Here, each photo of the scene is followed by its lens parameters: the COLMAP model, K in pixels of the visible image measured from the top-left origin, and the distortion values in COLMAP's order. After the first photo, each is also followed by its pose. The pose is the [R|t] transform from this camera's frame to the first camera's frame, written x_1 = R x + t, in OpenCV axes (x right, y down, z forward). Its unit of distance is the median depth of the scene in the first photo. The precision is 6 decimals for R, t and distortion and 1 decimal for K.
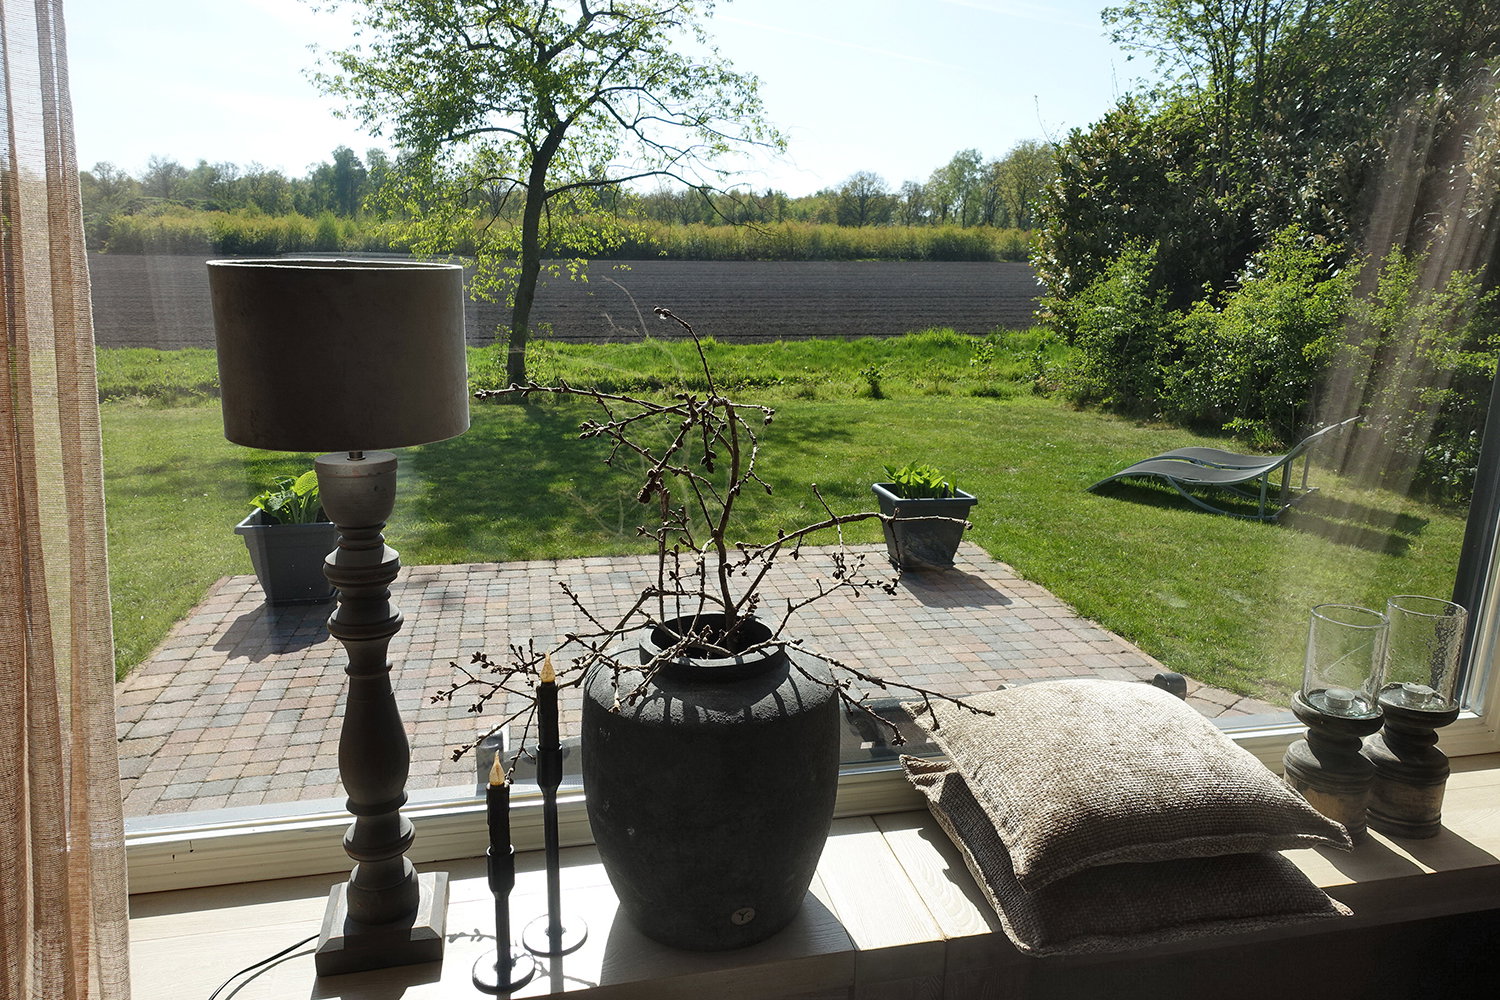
lens RADIAL K [[1032.5, 0, 747.3], [0, 1032.5, 504.0], [0, 0, 1]] dist [-0.002545, 0.005112]
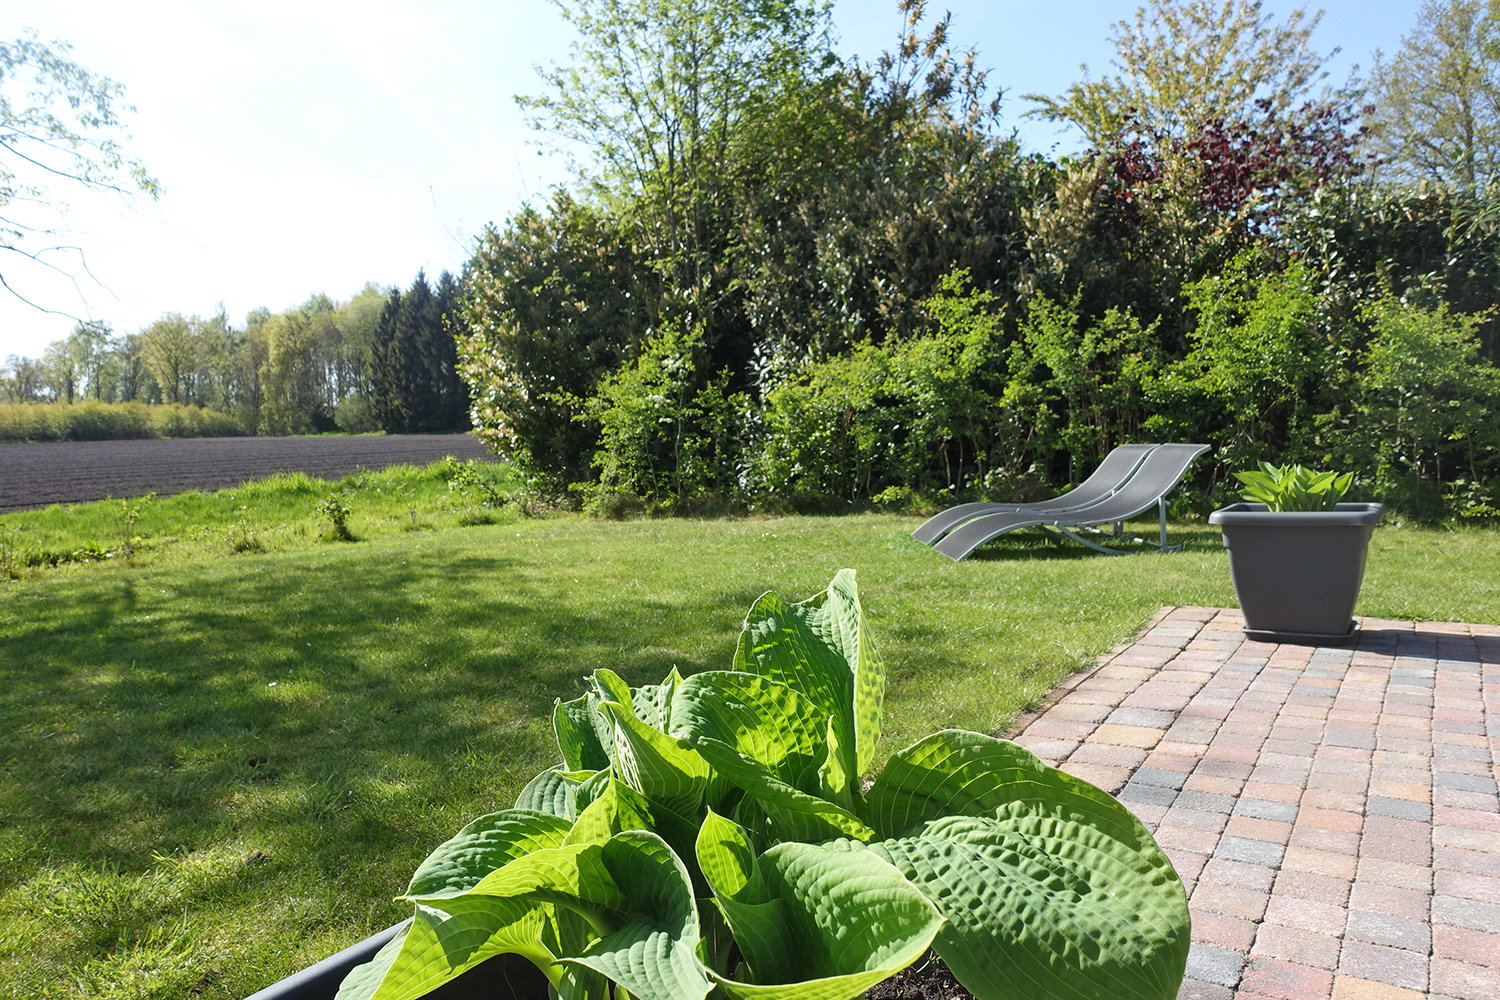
lens RADIAL K [[1032.5, 0, 747.3], [0, 1032.5, 504.0], [0, 0, 1]] dist [-0.002545, 0.005112]
pose [[0.716508, -0.084894, 0.692394, -0.113912], [0.198923, 0.976221, -0.086157, -0.007103], [-0.668615, 0.199465, 0.716357, 0.196596]]
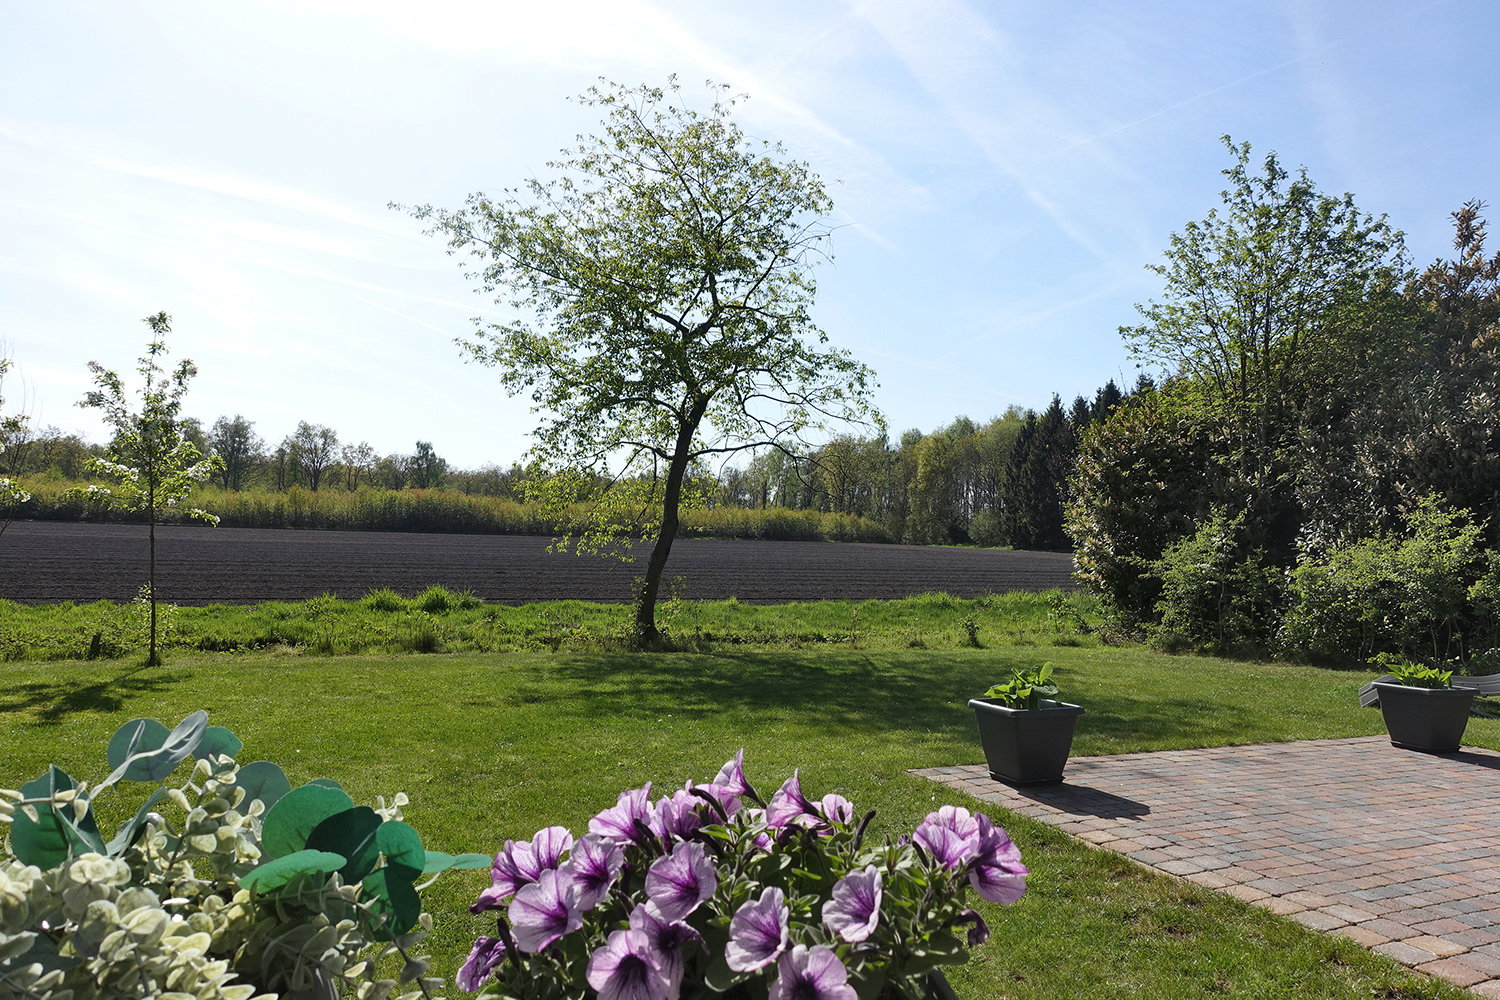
lens RADIAL K [[1032.5, 0, 747.3], [0, 1032.5, 504.0], [0, 0, 1]] dist [-0.002545, 0.005112]
pose [[0.983287, 0.022945, 0.180610, -0.206463], [0.025473, 0.964930, -0.261269, 0.019232], [-0.180271, 0.261503, 0.948219, -0.013813]]
